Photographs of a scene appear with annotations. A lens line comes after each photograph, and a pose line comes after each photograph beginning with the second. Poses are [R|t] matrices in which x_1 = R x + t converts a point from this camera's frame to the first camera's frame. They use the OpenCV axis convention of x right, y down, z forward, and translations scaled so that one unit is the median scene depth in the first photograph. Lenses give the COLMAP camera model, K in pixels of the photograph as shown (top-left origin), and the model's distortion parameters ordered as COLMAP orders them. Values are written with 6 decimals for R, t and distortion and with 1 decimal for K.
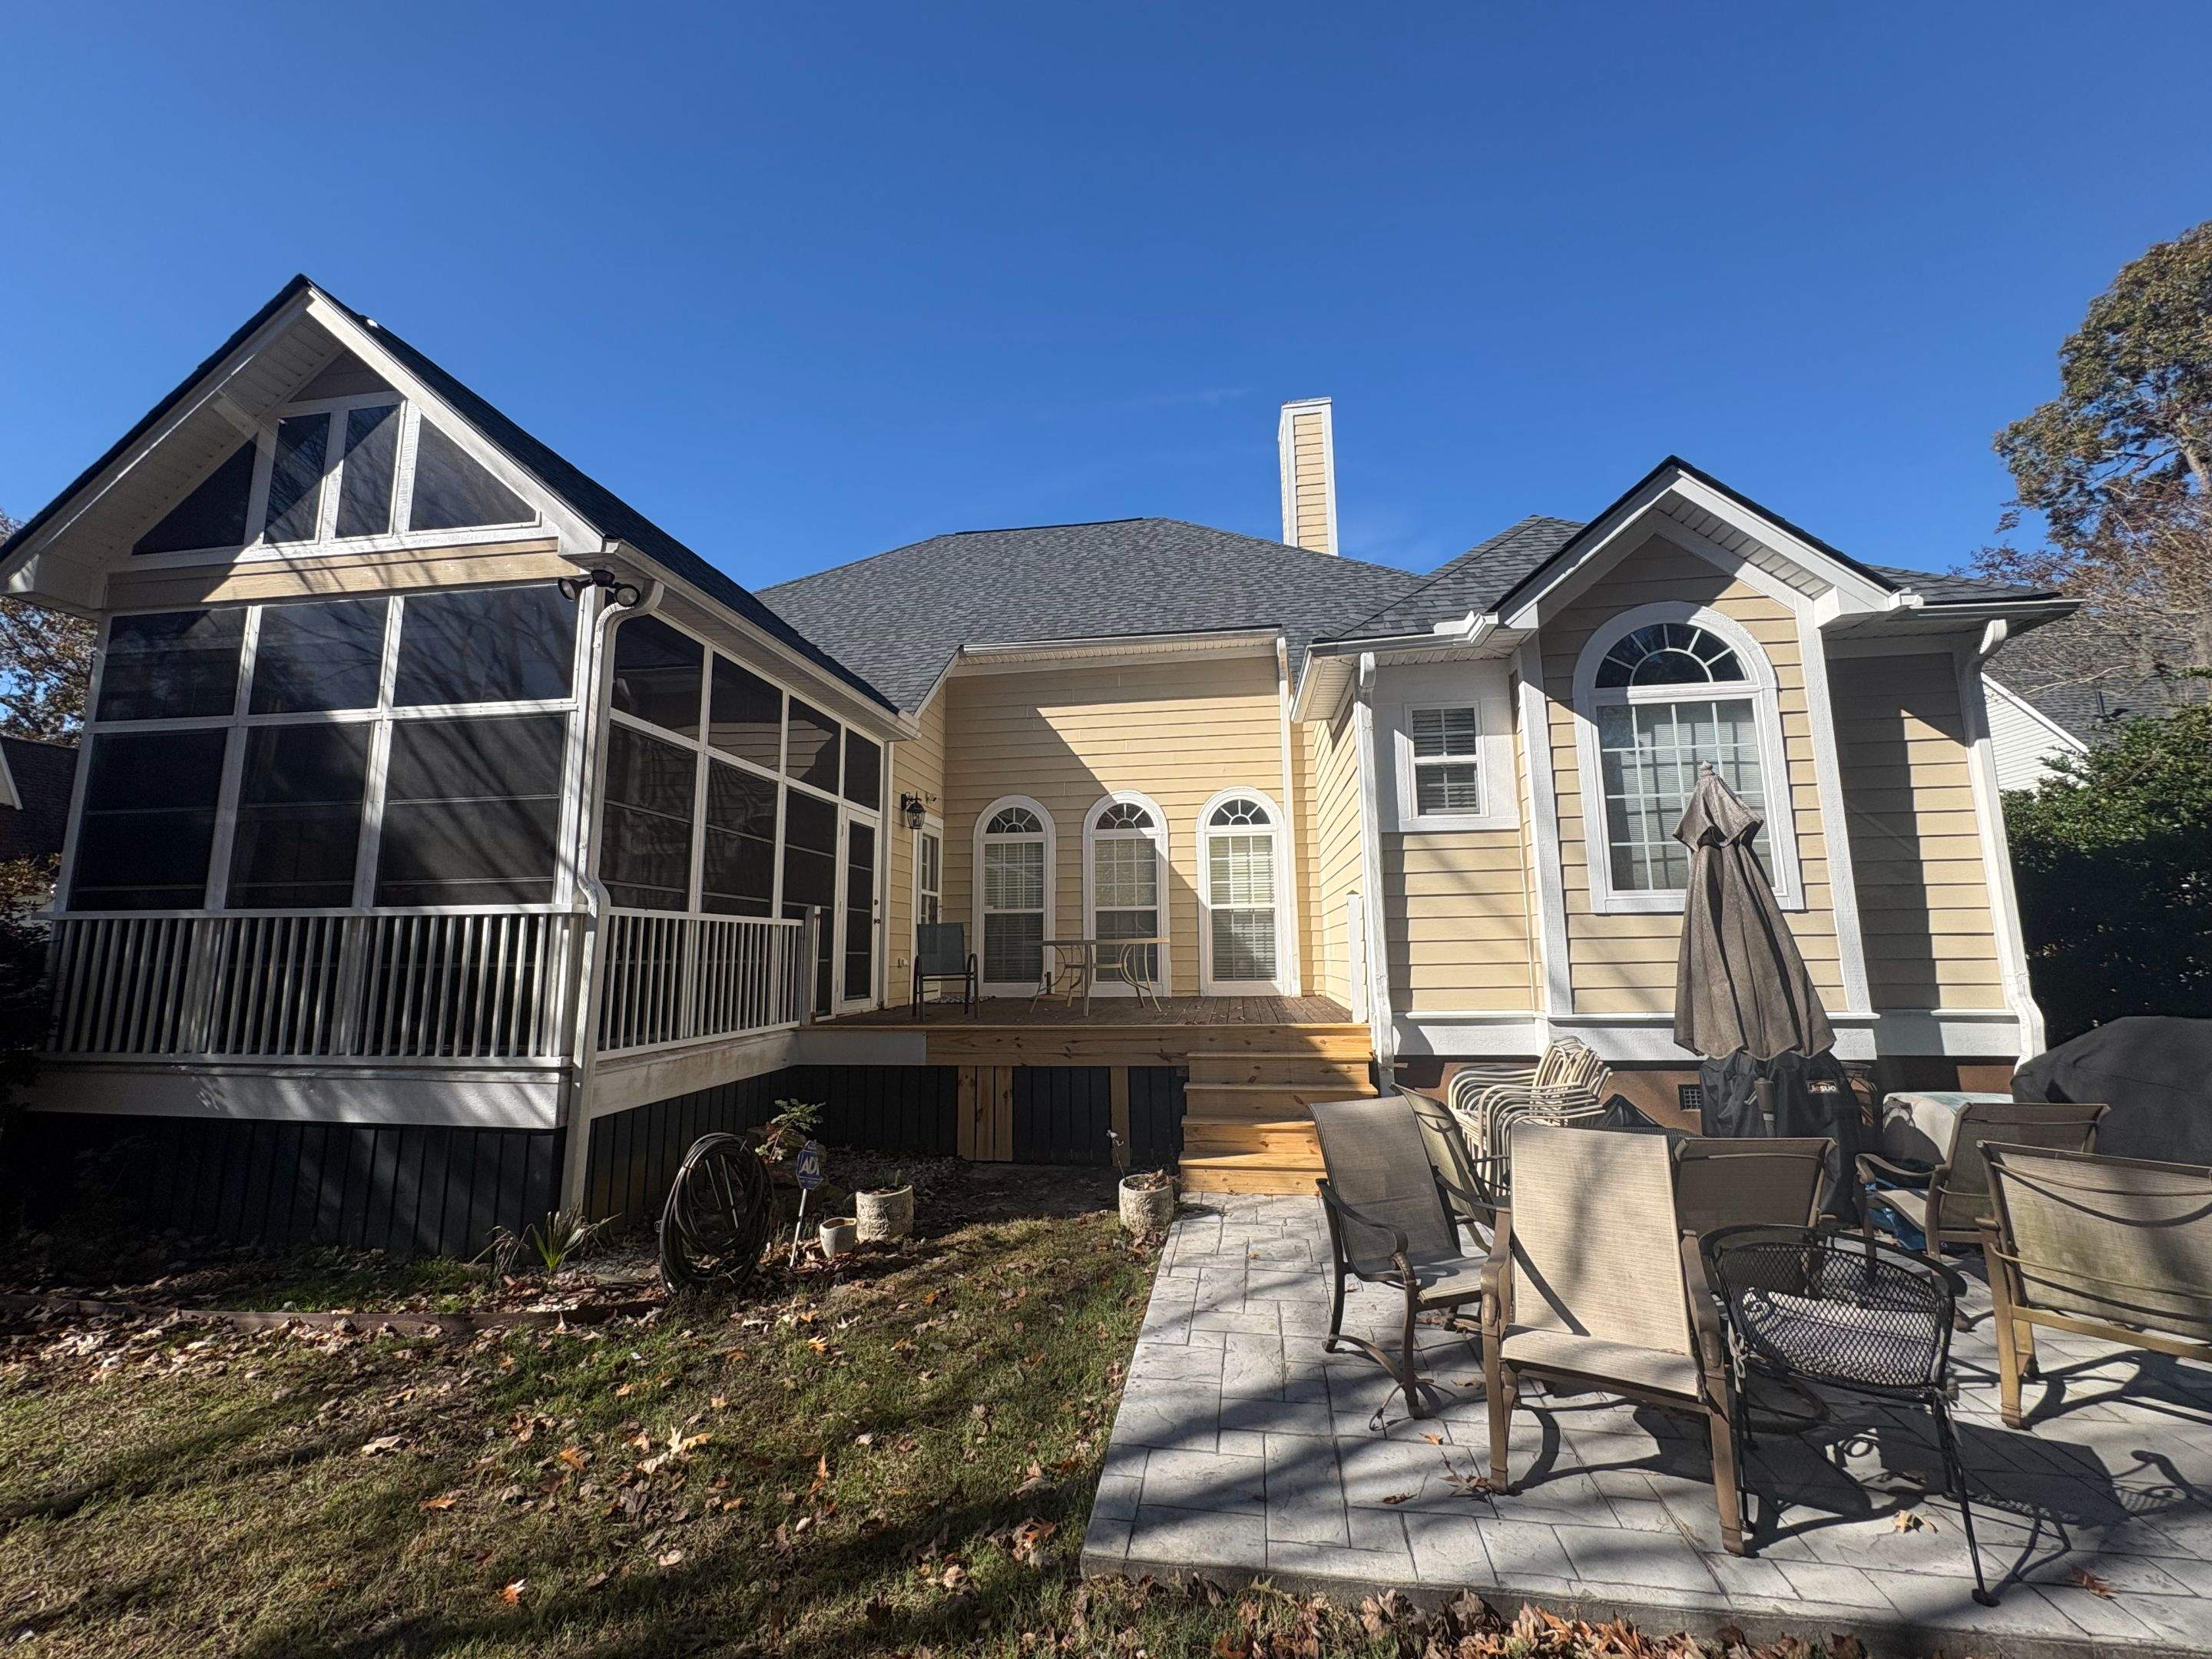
lens RADIAL K [[882.3, 0, 1107.7], [0, 882.3, 828.6], [0, 0, 1]] dist [-0.001048, 0.000456]
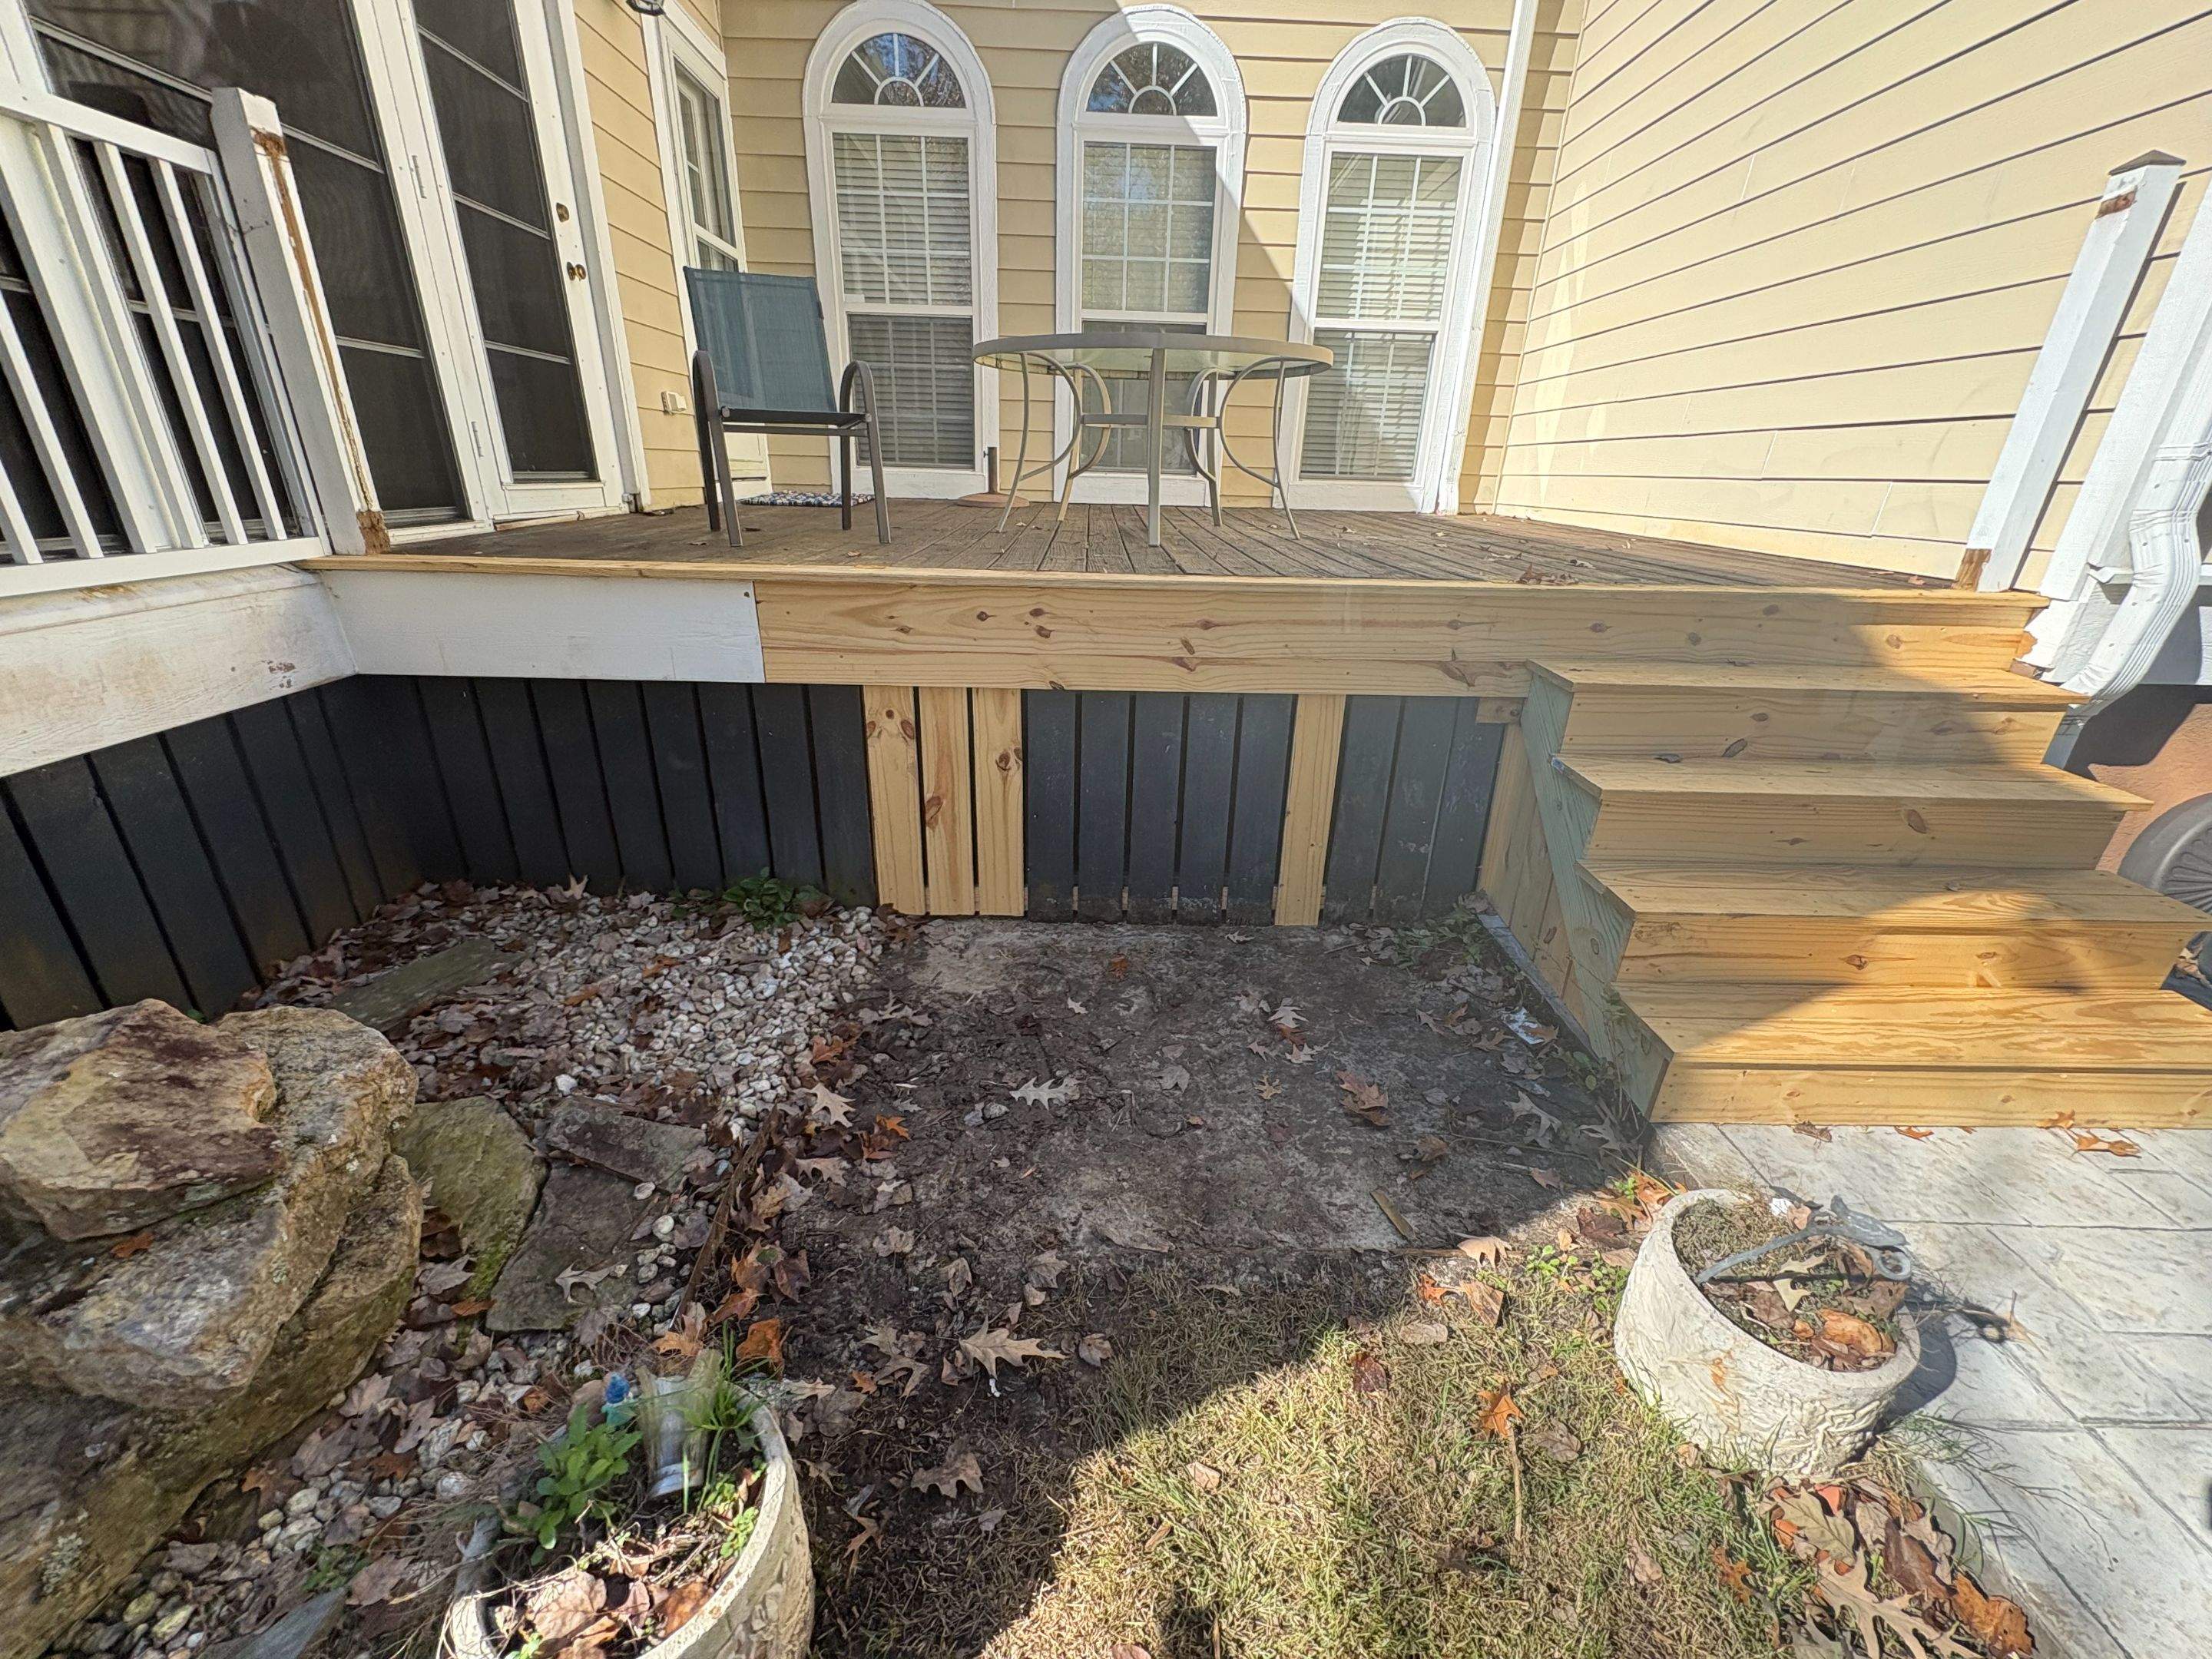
lens RADIAL K [[882.3, 0, 1107.4], [0, 882.3, 831.1], [0, 0, 1]] dist [-0.001048, 0.000456]
pose [[0.985769, -0.025794, 0.166113, -0.145586], [-0.062322, 0.861664, 0.503639, 0.150058], [-0.156125, -0.506824, 0.847794, 0.721518]]
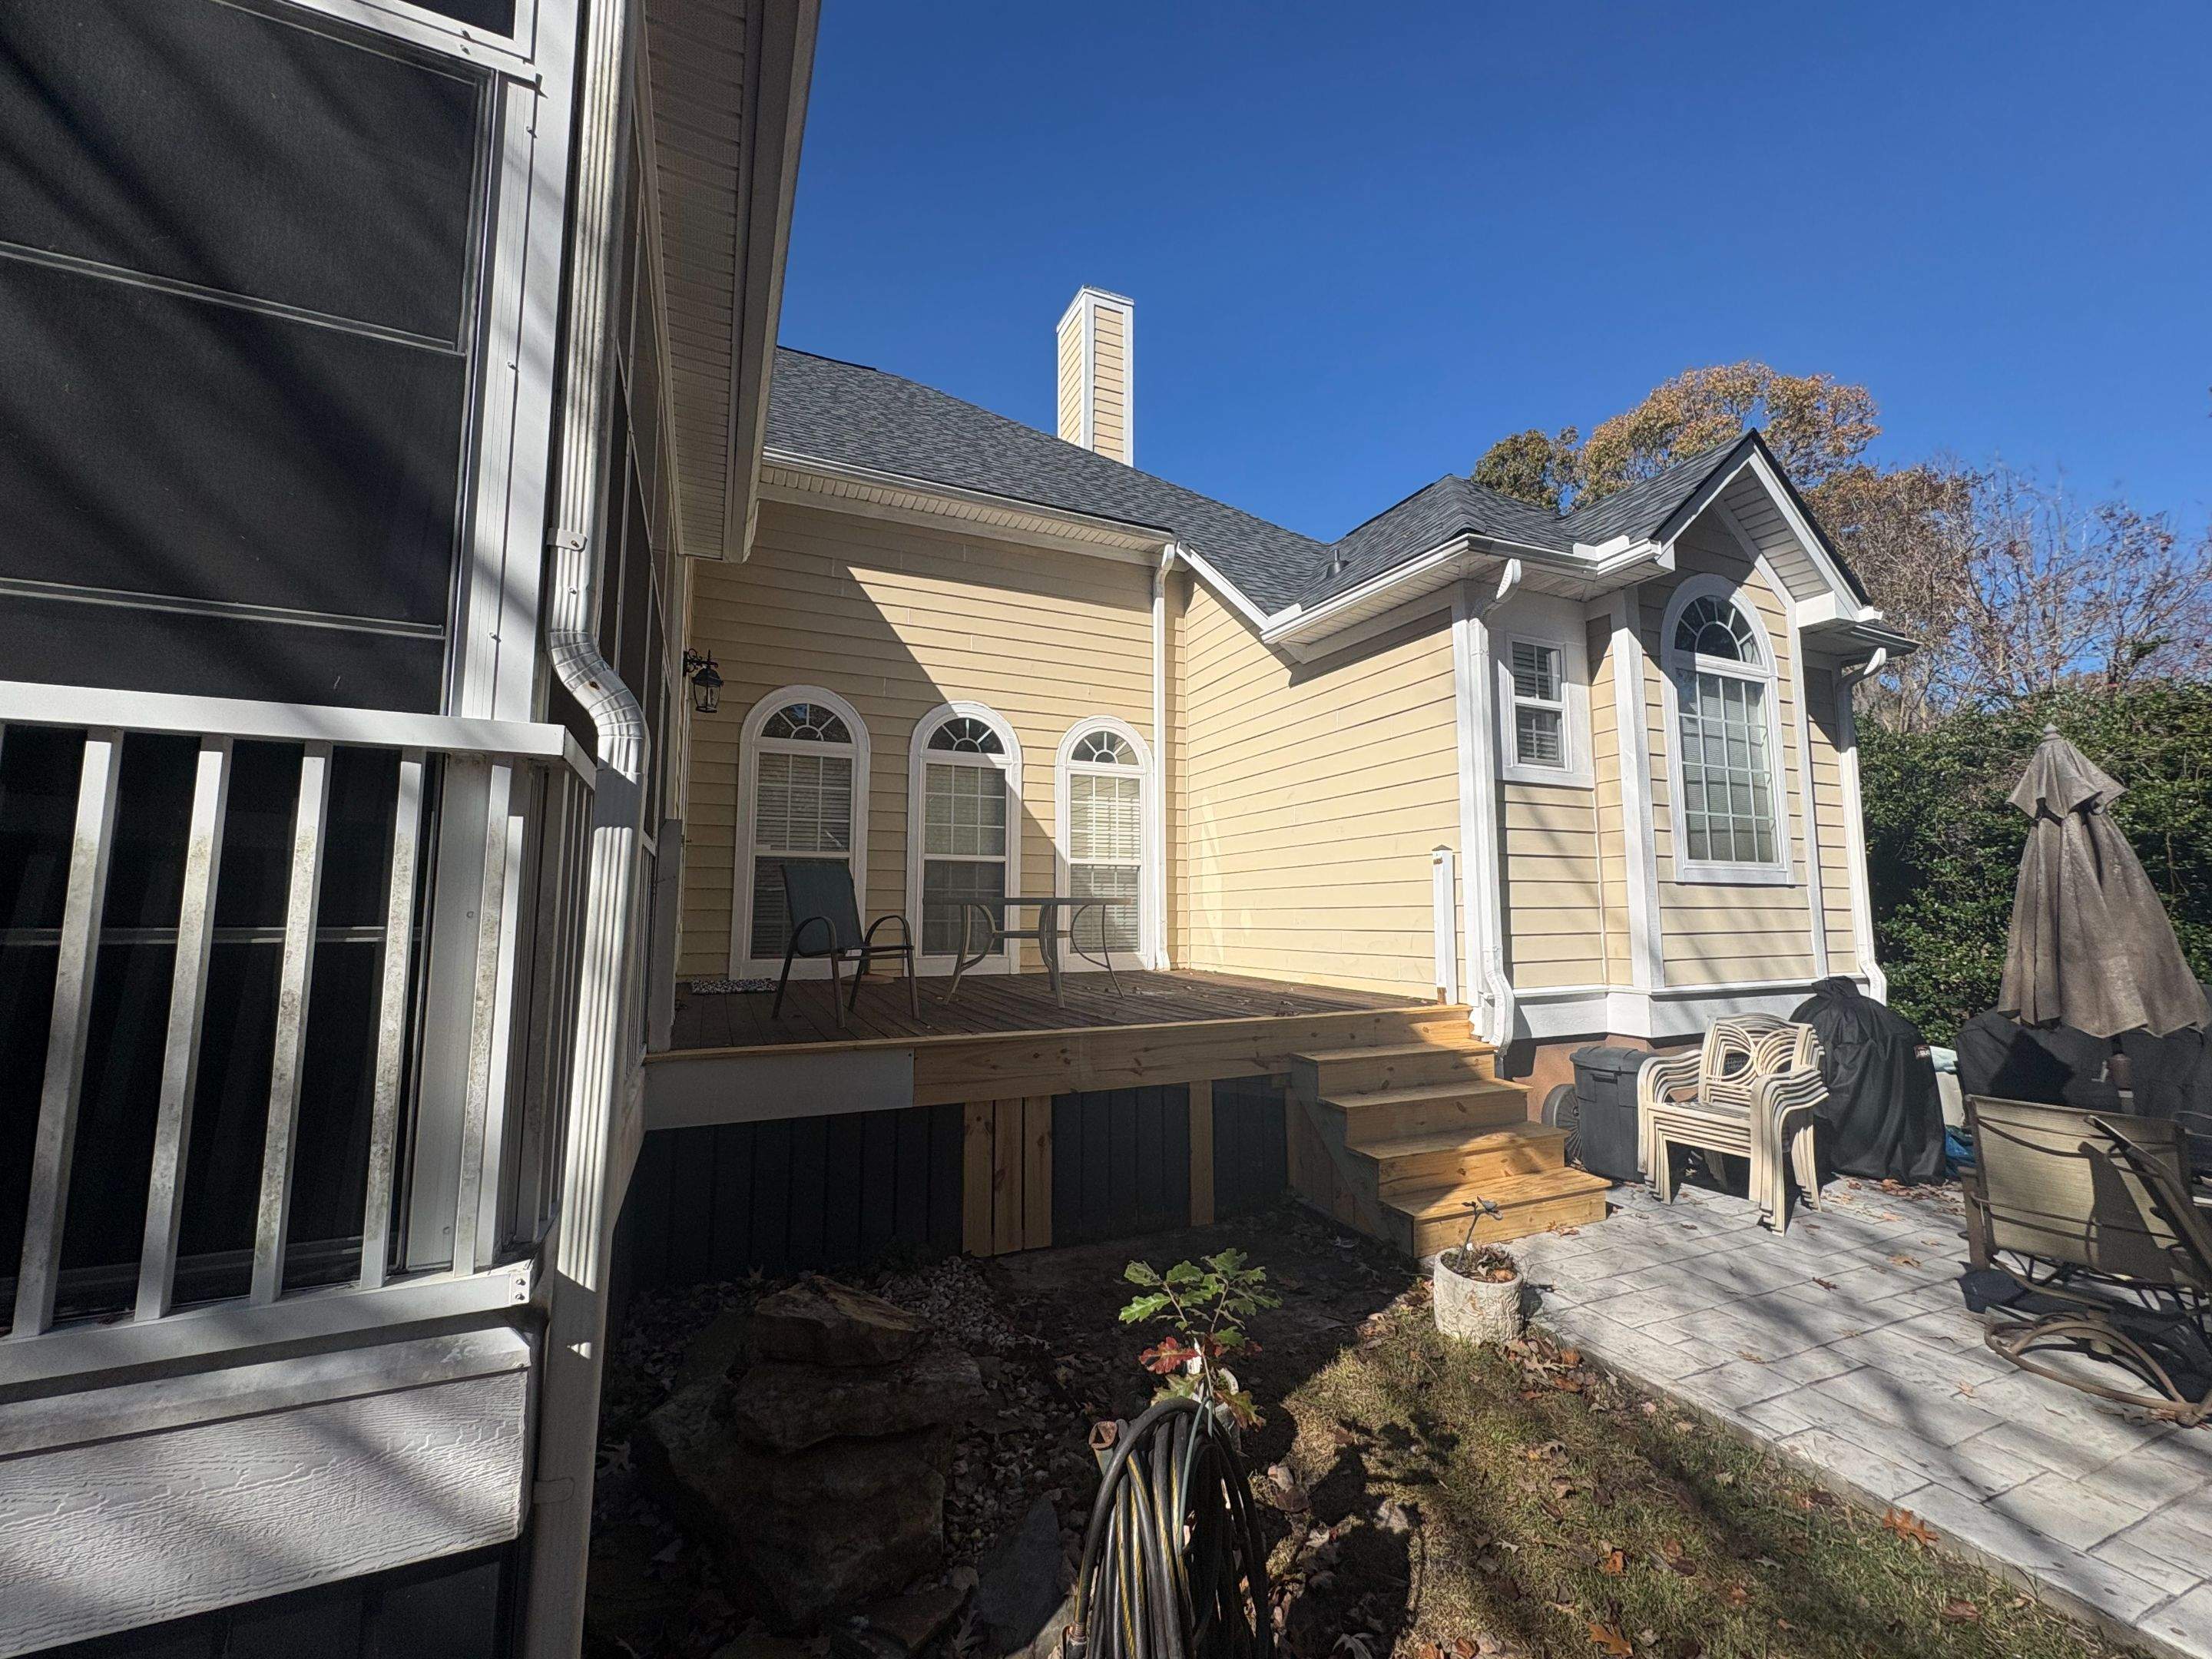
lens RADIAL K [[882.3, 0, 1107.1], [0, 882.3, 827.5], [0, 0, 1]] dist [-0.001048, 0.000456]
pose [[0.842724, 0.066264, 0.534252, -0.458985], [-0.085684, 0.996255, 0.011590, 0.075119], [-0.531483, -0.055543, 0.845246, 0.497459]]
